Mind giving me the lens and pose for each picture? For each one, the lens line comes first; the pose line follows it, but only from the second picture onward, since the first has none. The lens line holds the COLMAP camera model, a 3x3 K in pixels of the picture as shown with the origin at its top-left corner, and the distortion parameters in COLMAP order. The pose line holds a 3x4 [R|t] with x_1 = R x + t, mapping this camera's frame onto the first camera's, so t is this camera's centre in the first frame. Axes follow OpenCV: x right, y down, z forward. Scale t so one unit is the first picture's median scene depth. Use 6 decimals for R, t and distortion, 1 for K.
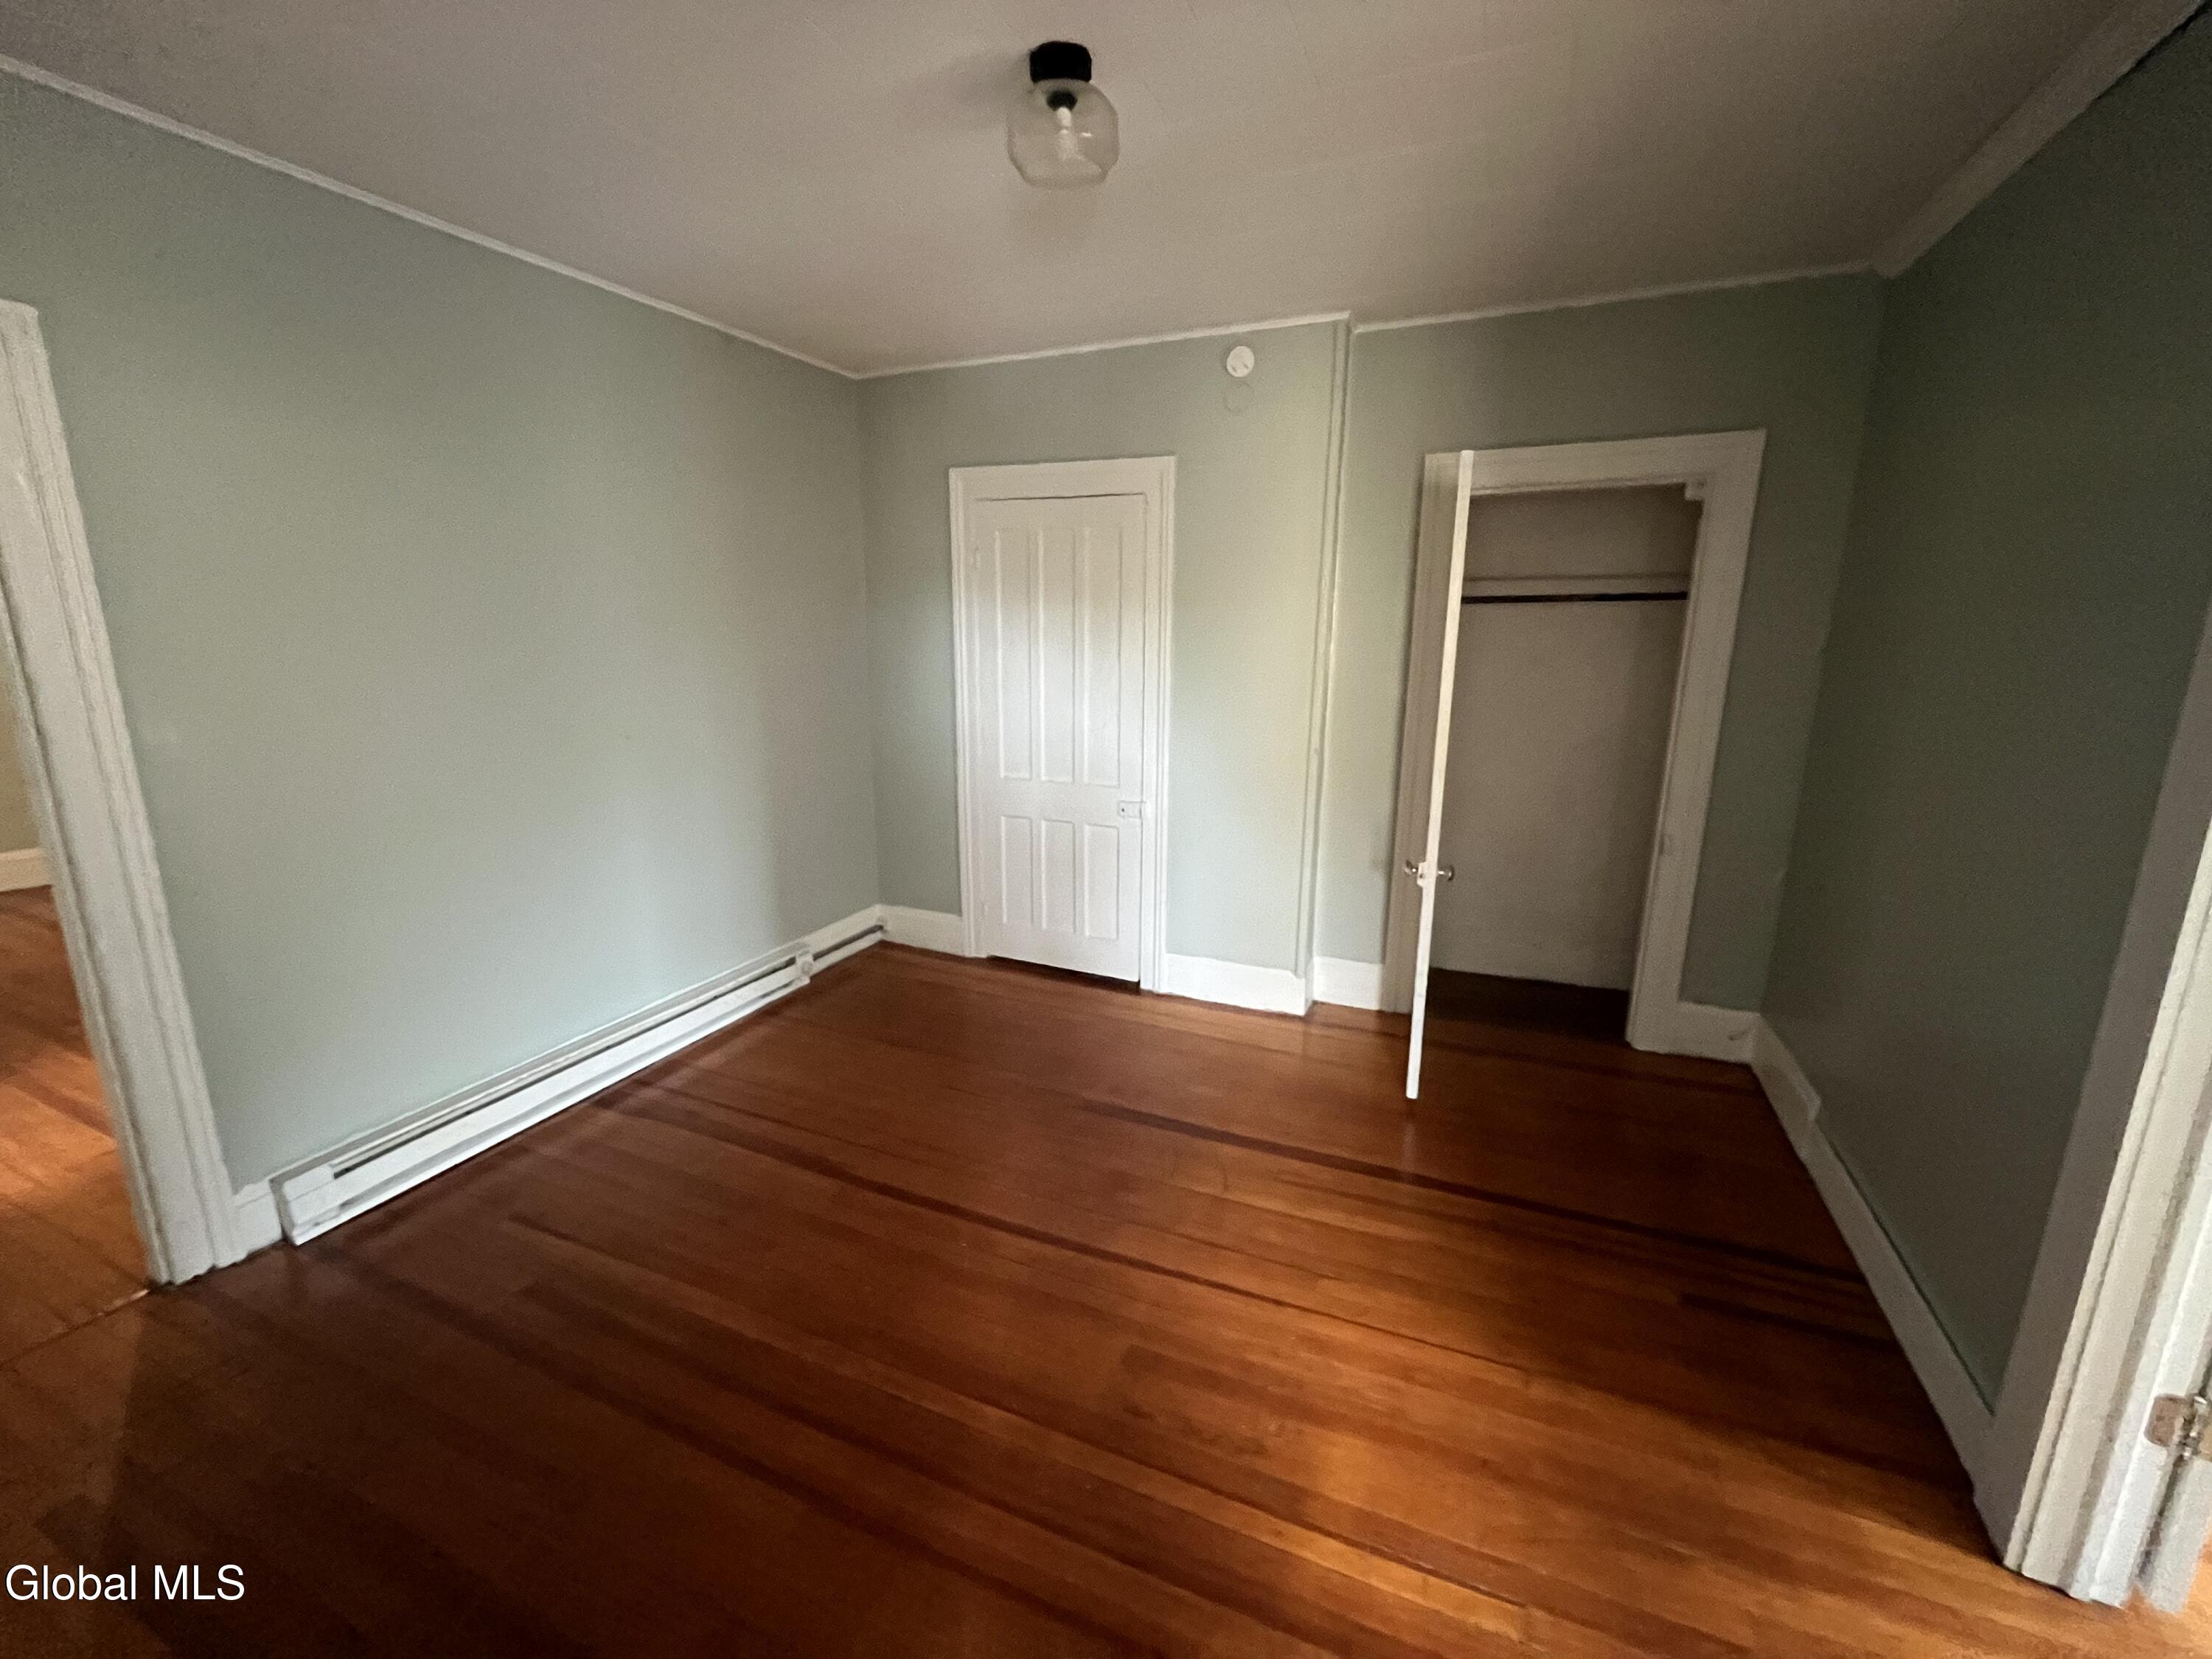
lens RADIAL K [[901.3, 0, 1115.3], [0, 901.3, 832.7], [0, 0, 1]] dist [-0.000521, 0.000235]
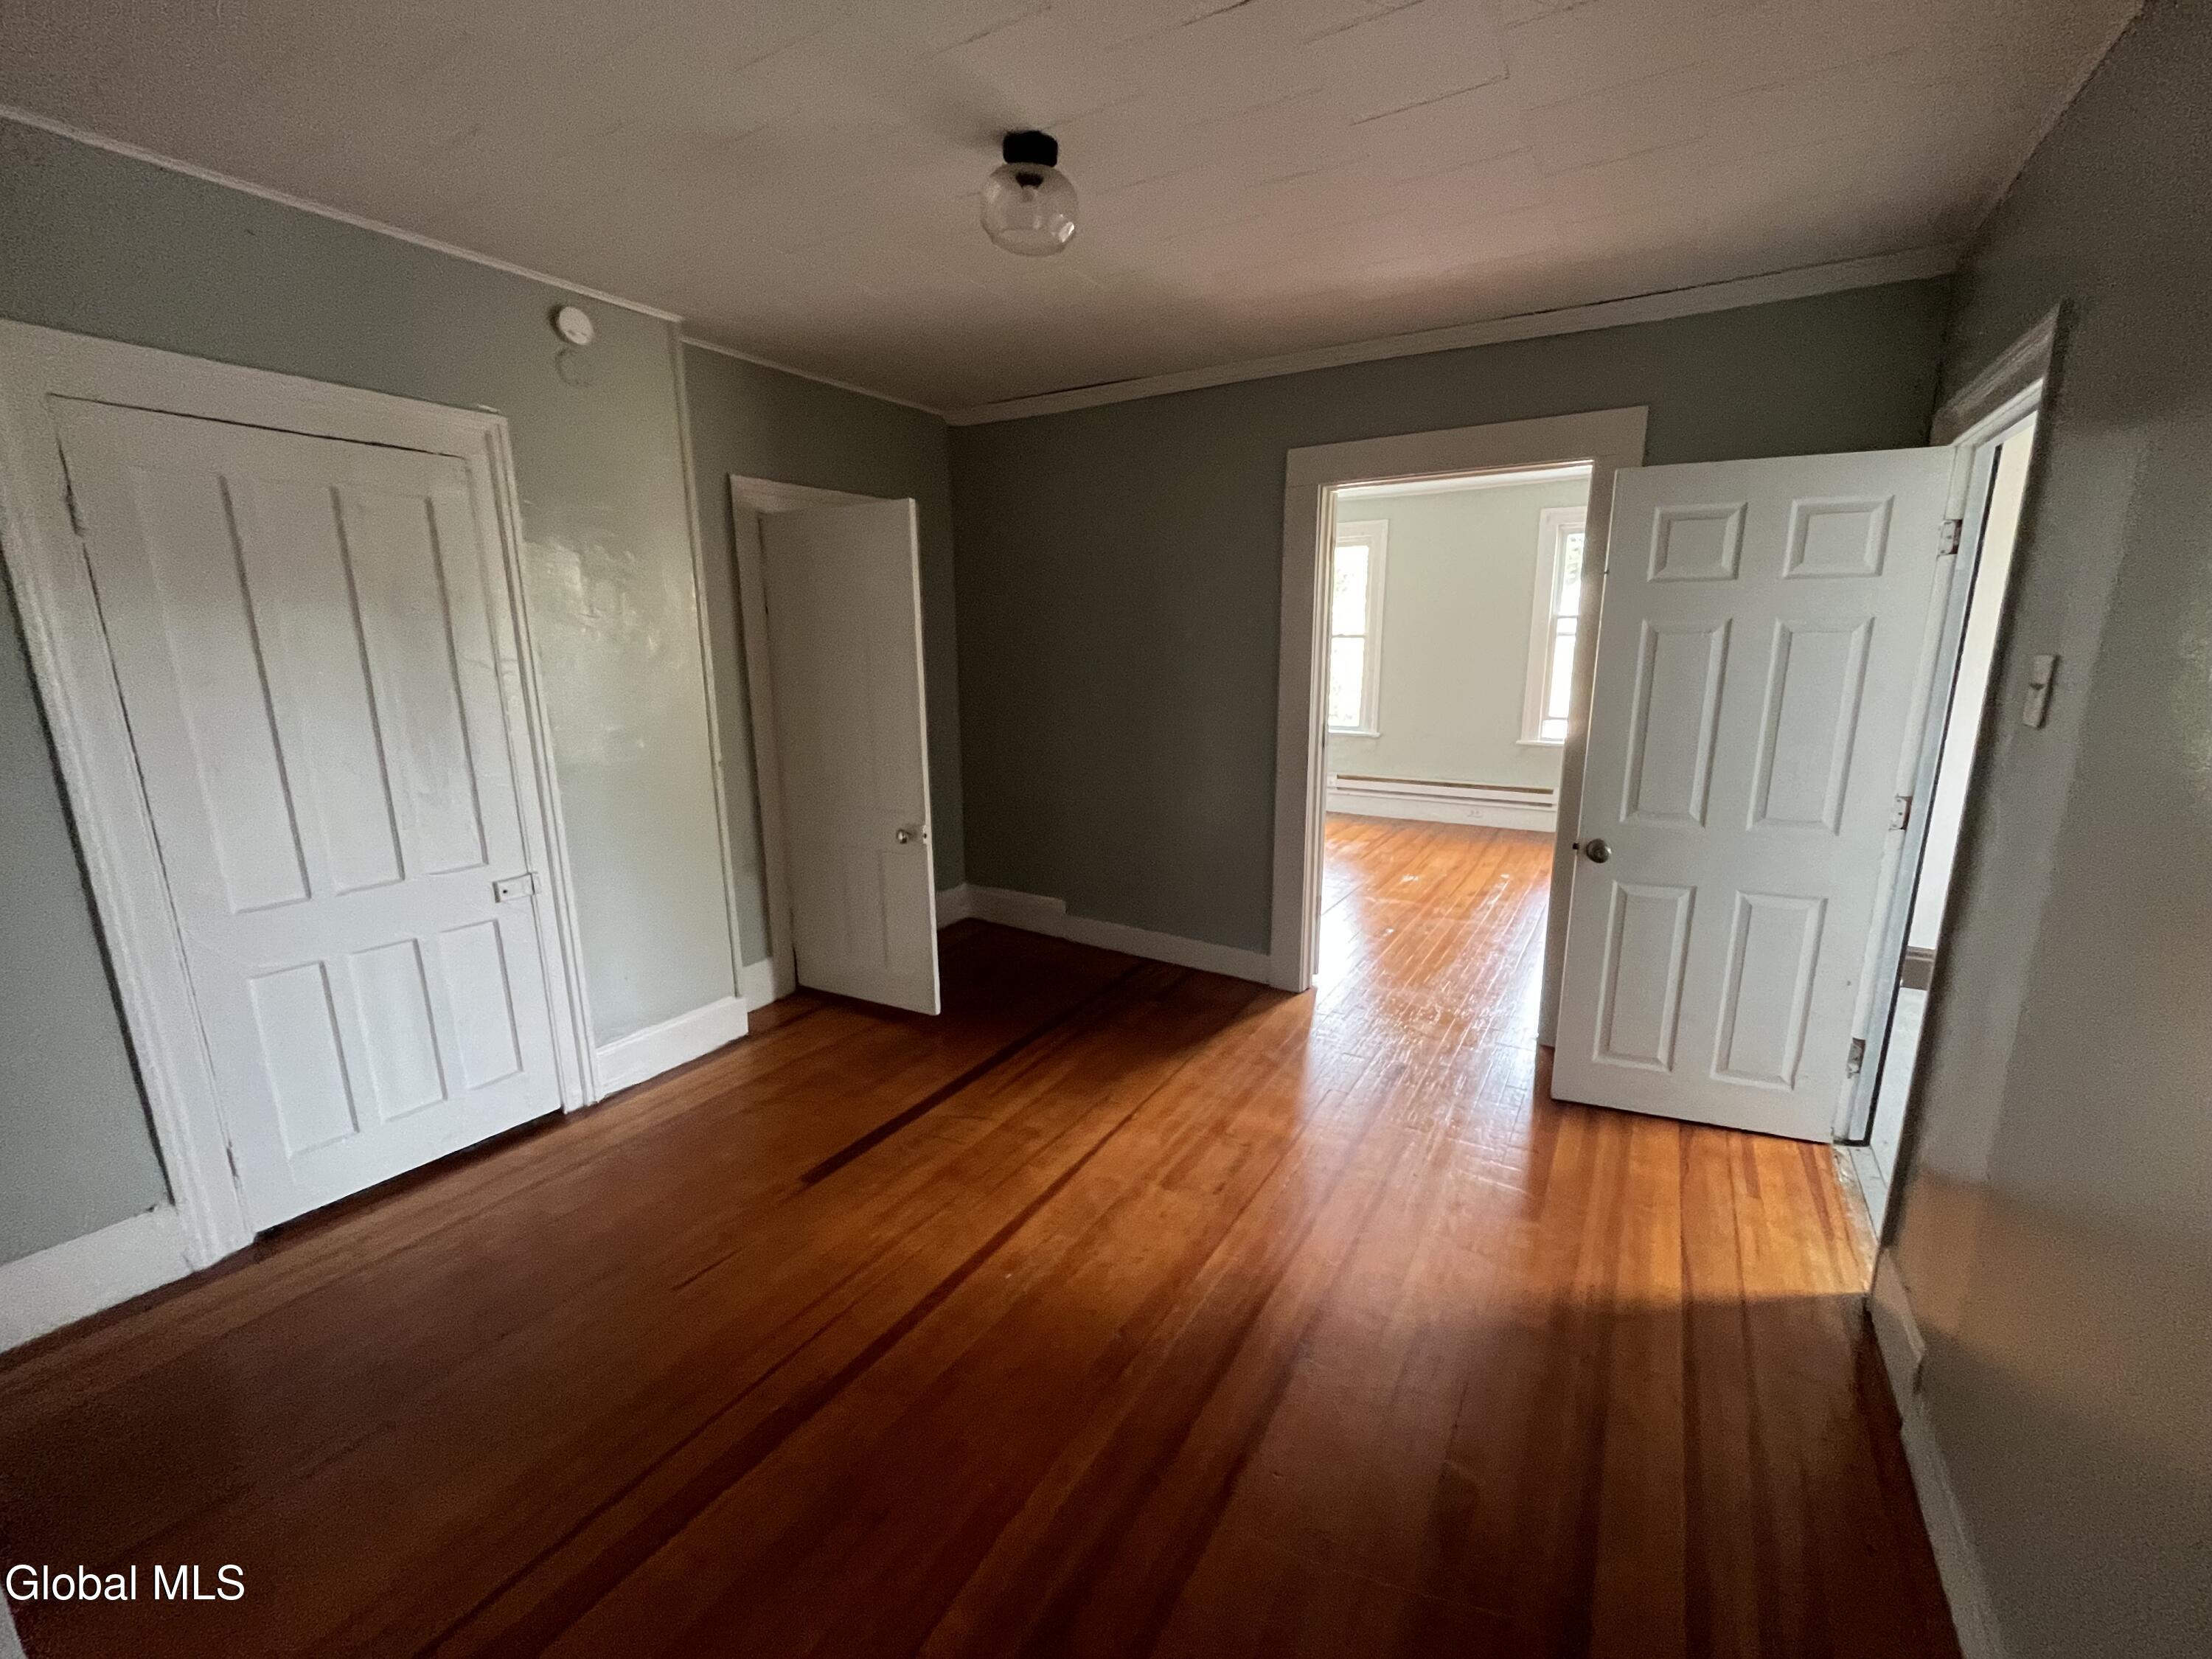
lens RADIAL K [[901.3, 0, 1104.5], [0, 901.3, 832.8], [0, 0, 1]] dist [-0.000521, 0.000235]
pose [[0.144381, -0.219142, 0.964951, -0.635378], [0.221958, 0.957492, 0.184237, -0.100918], [-0.964307, 0.187579, 0.186884, 0.405759]]
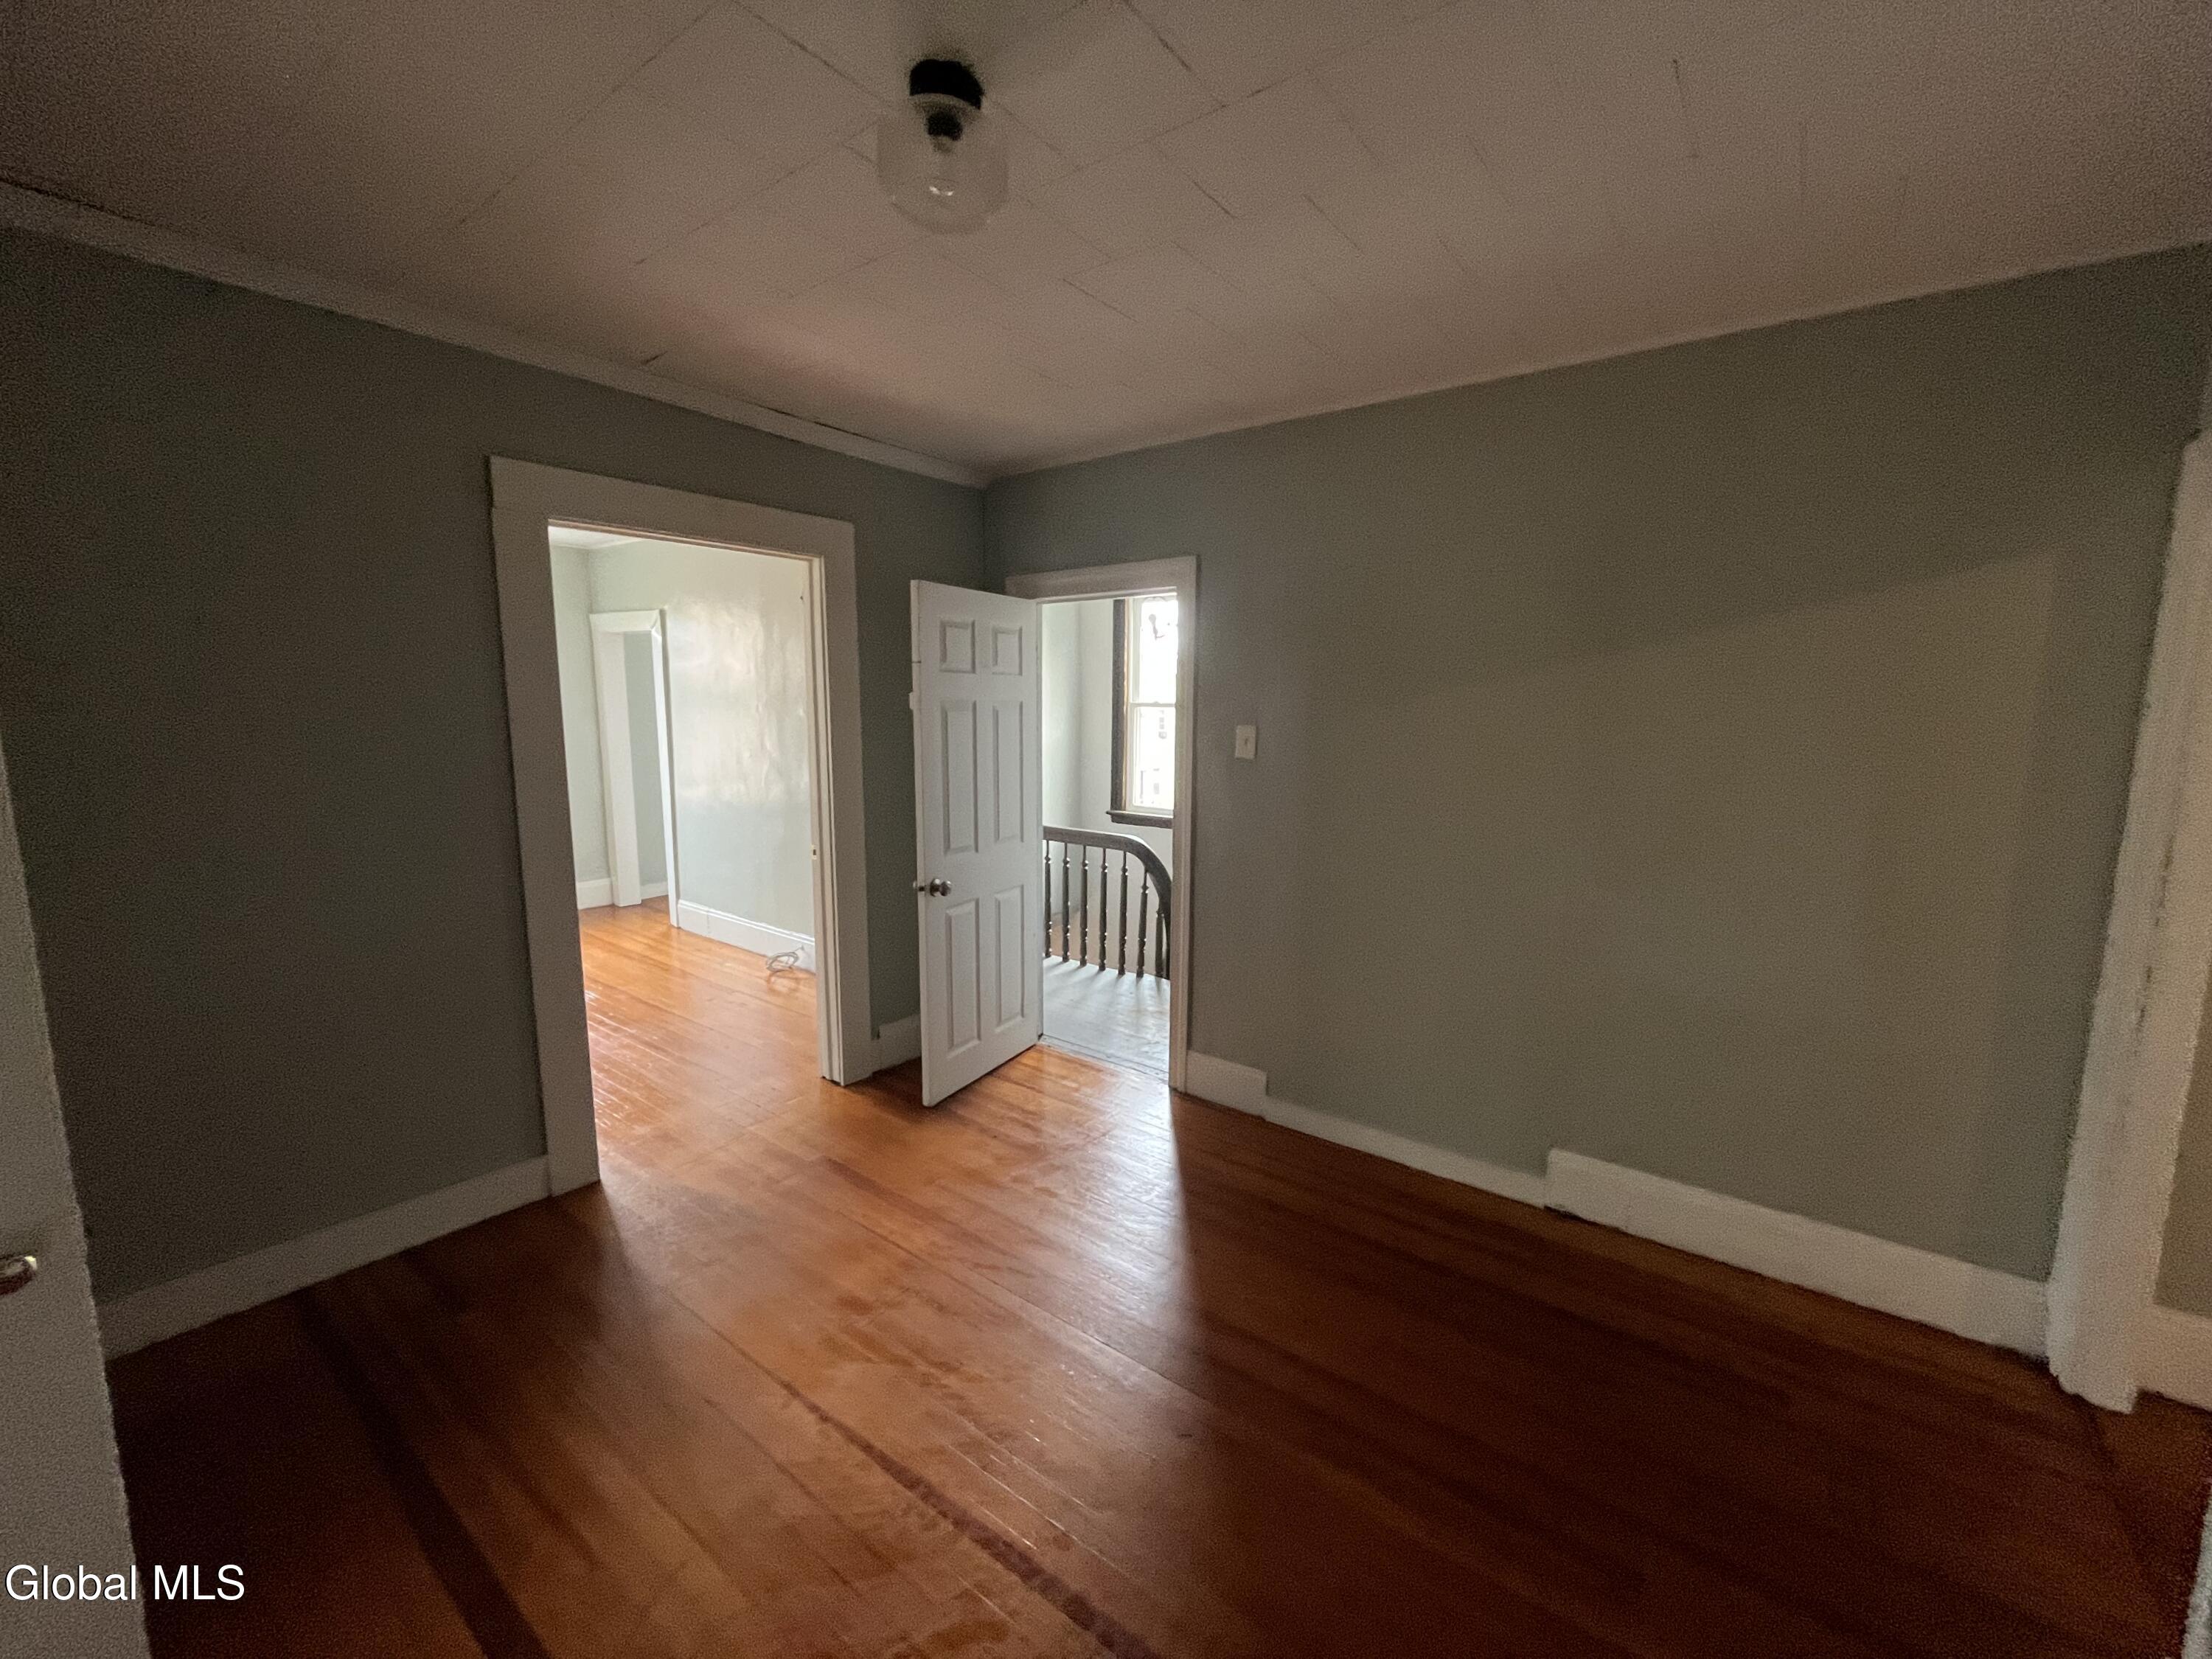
lens RADIAL K [[901.3, 0, 1087.4], [0, 901.3, 837.5], [0, 0, 1]] dist [-0.000521, 0.000235]
pose [[-0.967673, -0.034784, 0.249800, -0.211510], [0.054360, 0.938400, 0.341249, -0.209459], [-0.246282, 0.343796, -0.906173, 0.943618]]
